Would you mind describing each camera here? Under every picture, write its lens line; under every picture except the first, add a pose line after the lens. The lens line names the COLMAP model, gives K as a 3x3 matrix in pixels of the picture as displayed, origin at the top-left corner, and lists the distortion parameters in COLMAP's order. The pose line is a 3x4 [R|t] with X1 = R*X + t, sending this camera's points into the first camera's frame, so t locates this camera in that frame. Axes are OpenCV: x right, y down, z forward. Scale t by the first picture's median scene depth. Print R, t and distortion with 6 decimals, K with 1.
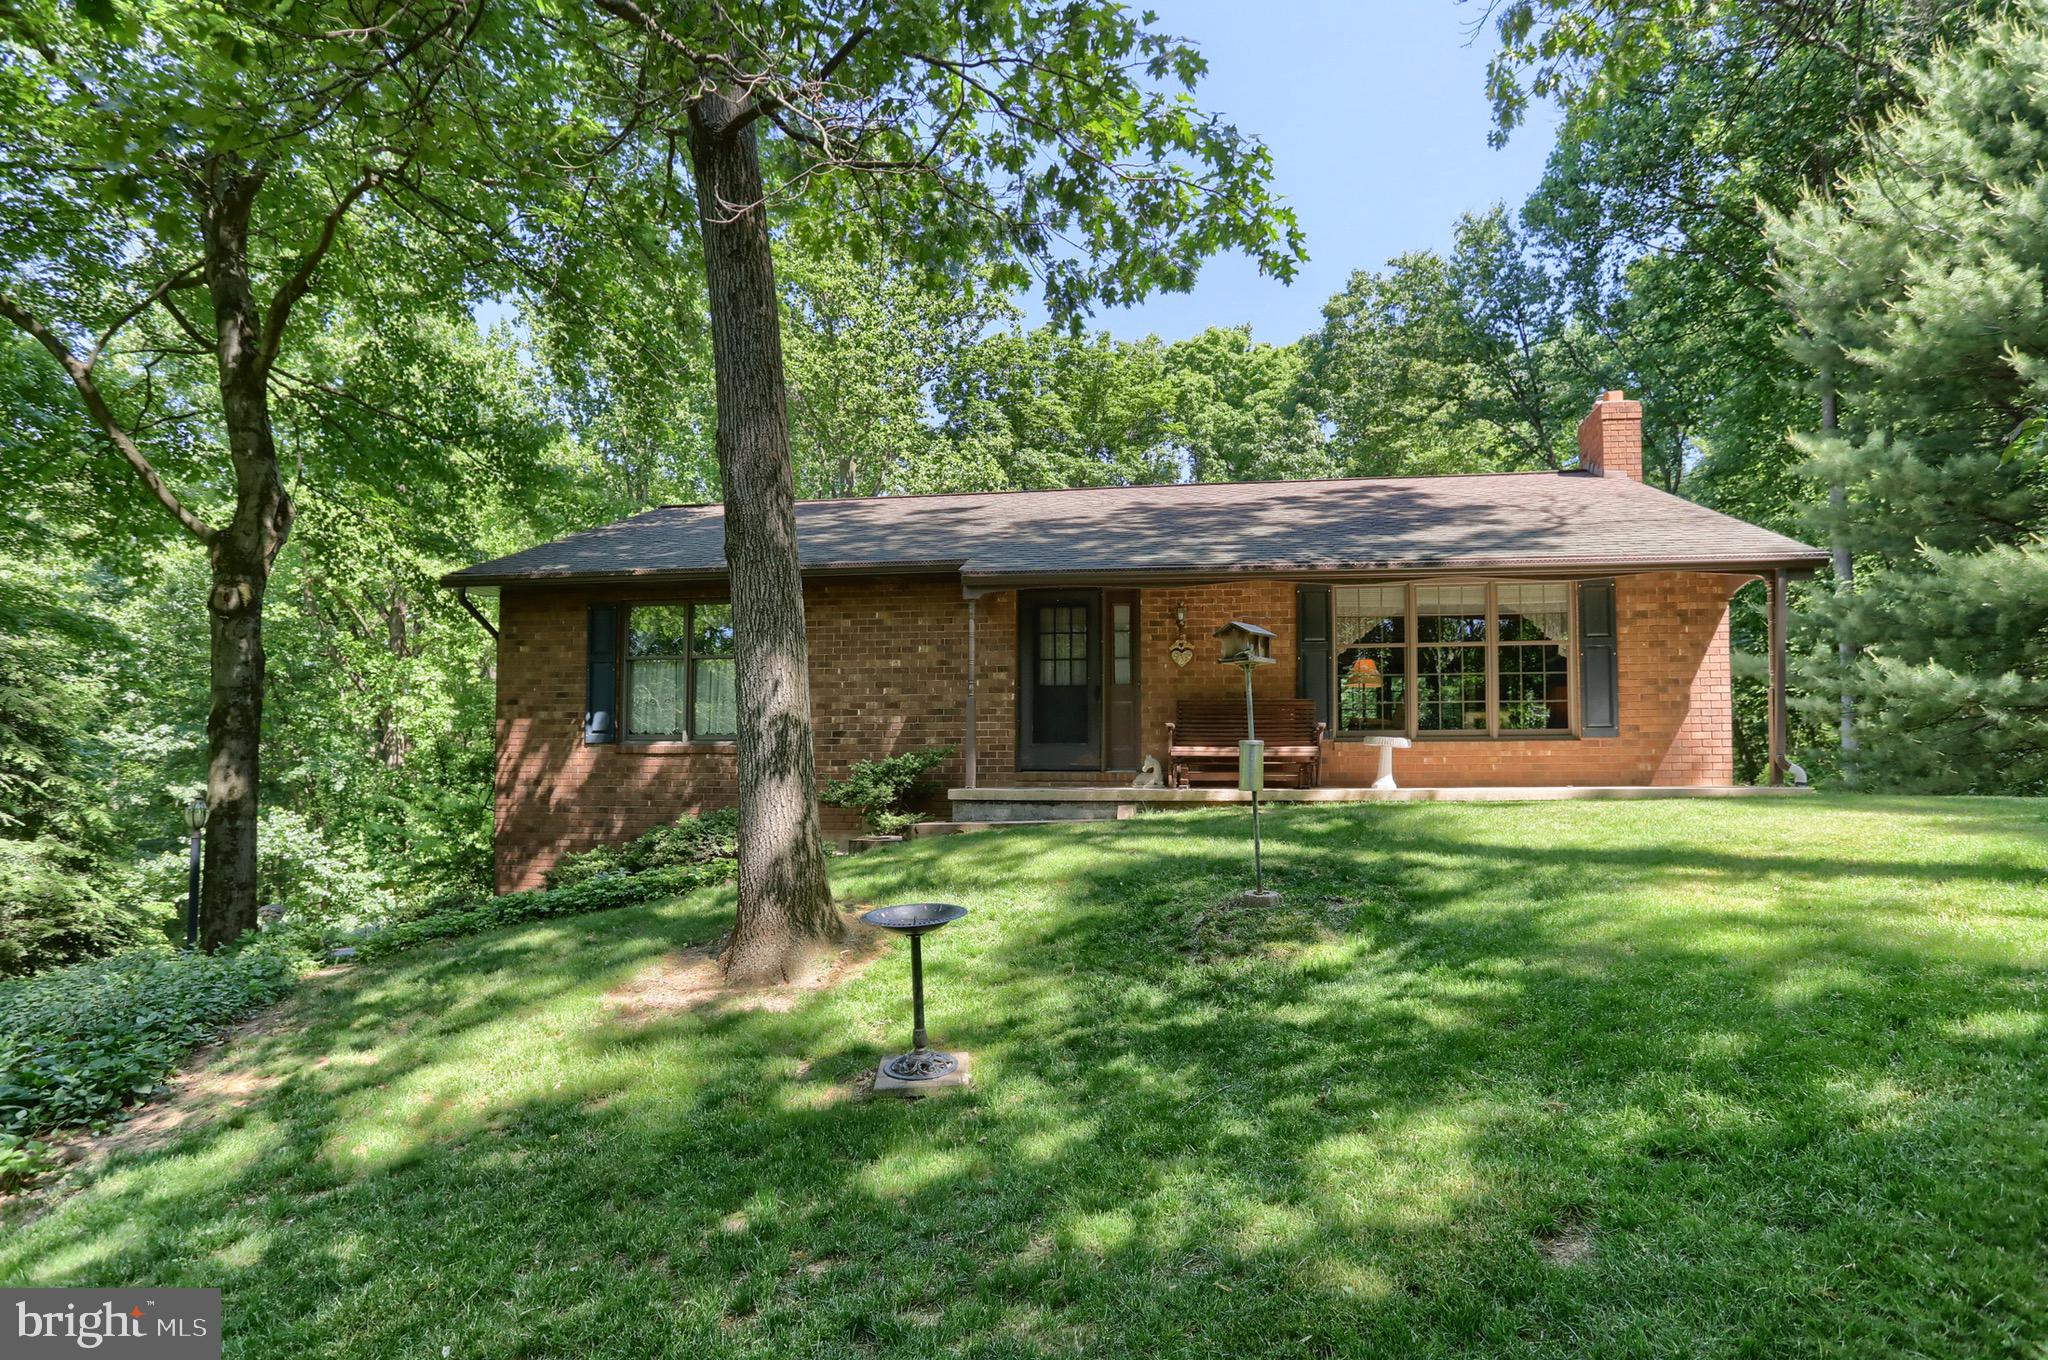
lens RADIAL K [[1067.2, 0, 1014.2], [0, 1067.2, 655.0], [0, 0, 1]] dist [-0.057751, 0.036706]
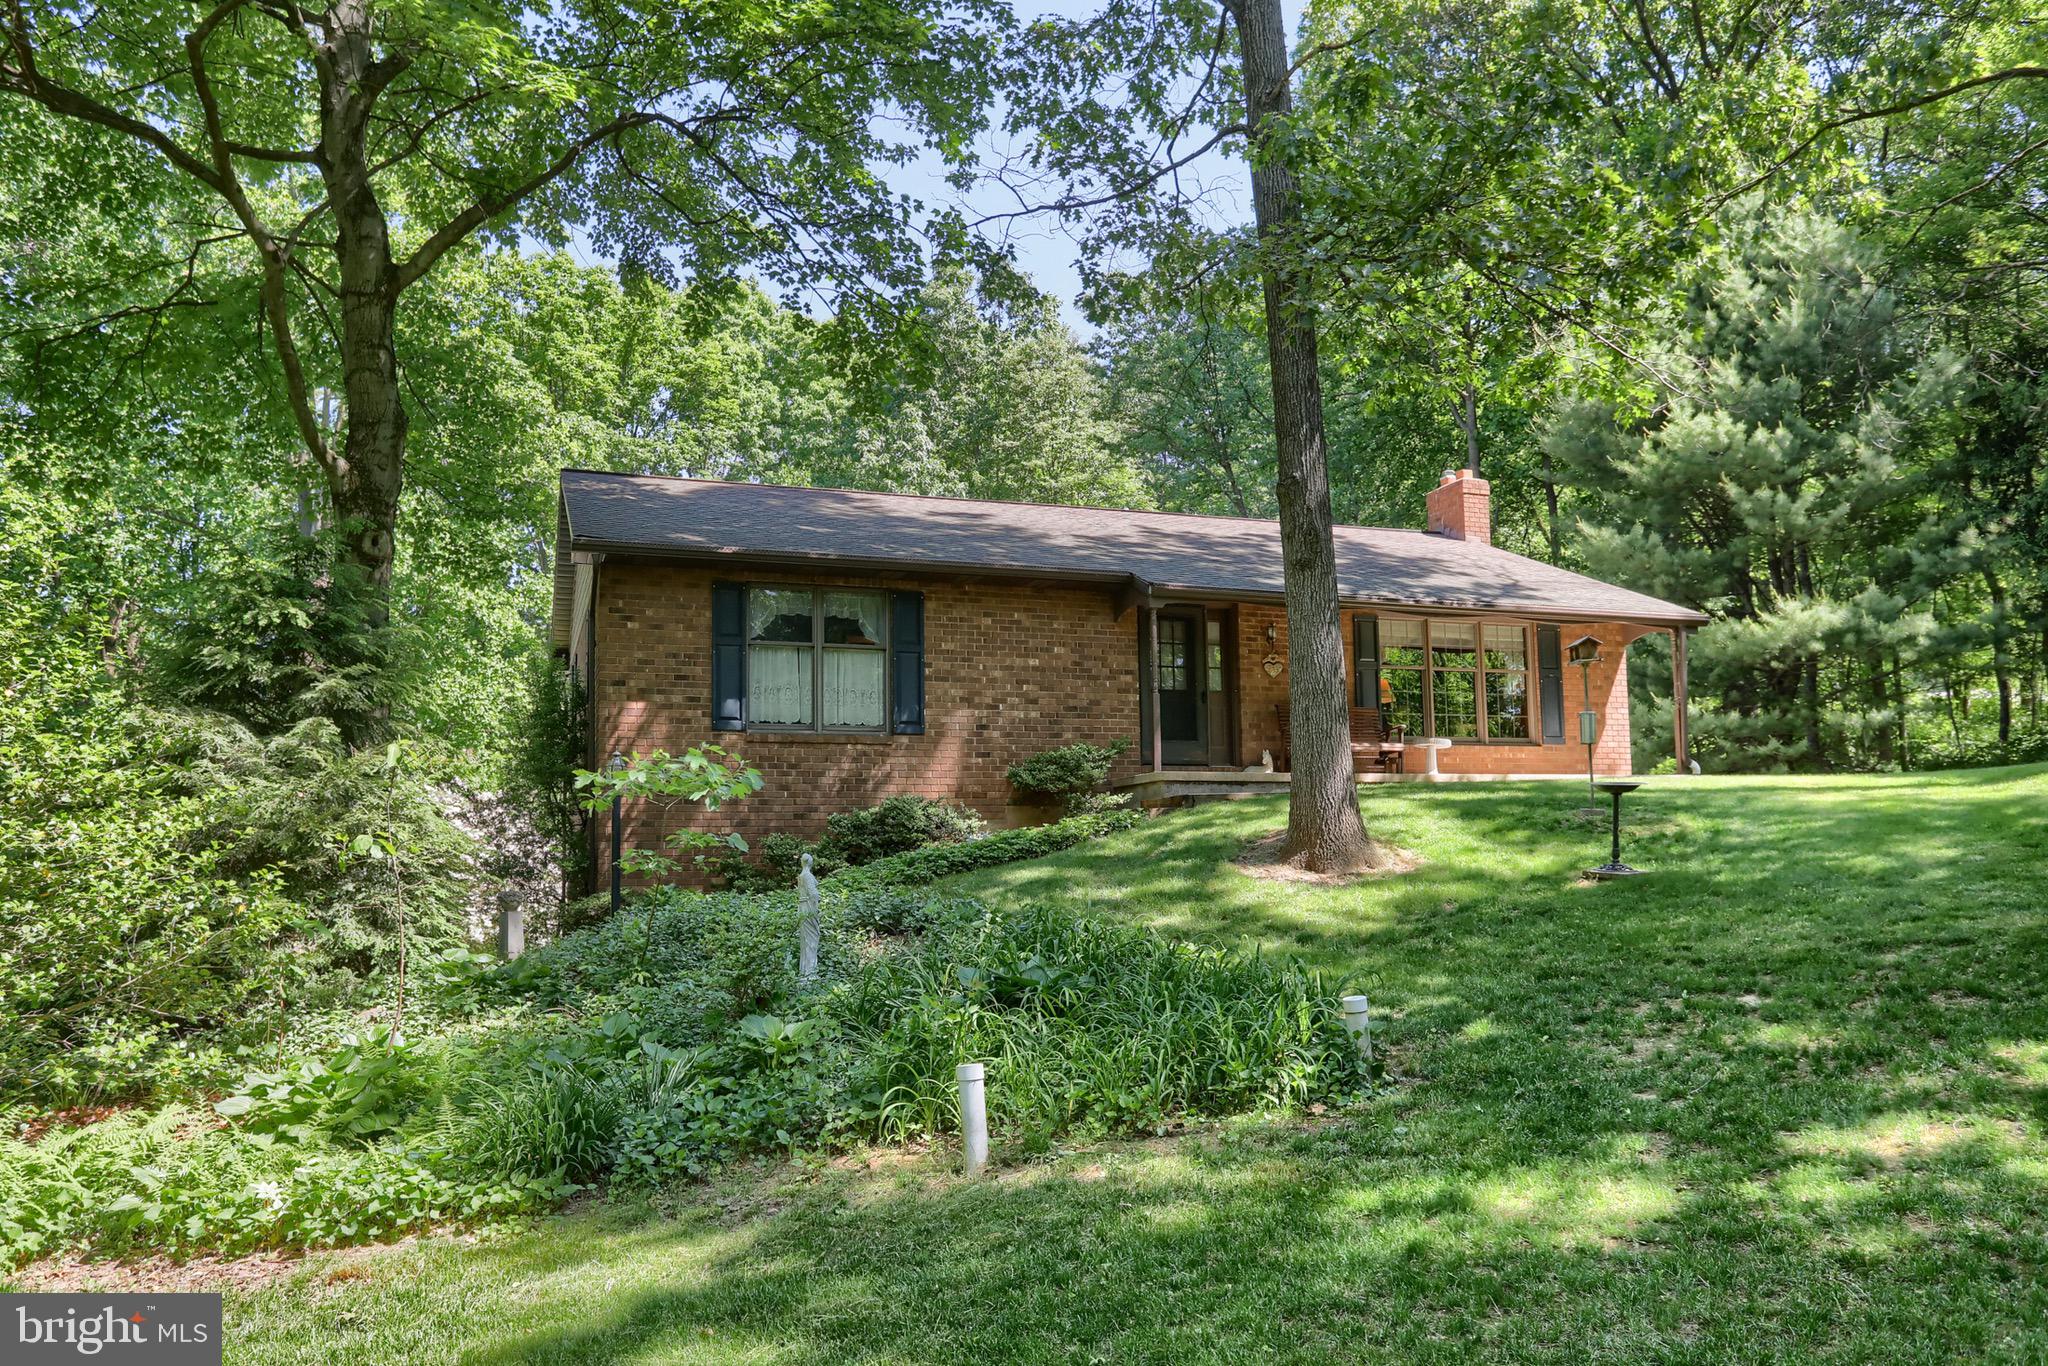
lens RADIAL K [[1414.9, 0, 1024.0], [0, 1414.9, 683.0], [0, 0, 1]] dist [0.003862, 0.000600]
pose [[0.885348, 0.047667, 0.462480, -0.766369], [-0.040268, 0.998854, -0.025863, 0.065169], [-0.463183, 0.004275, 0.886253, -0.238334]]
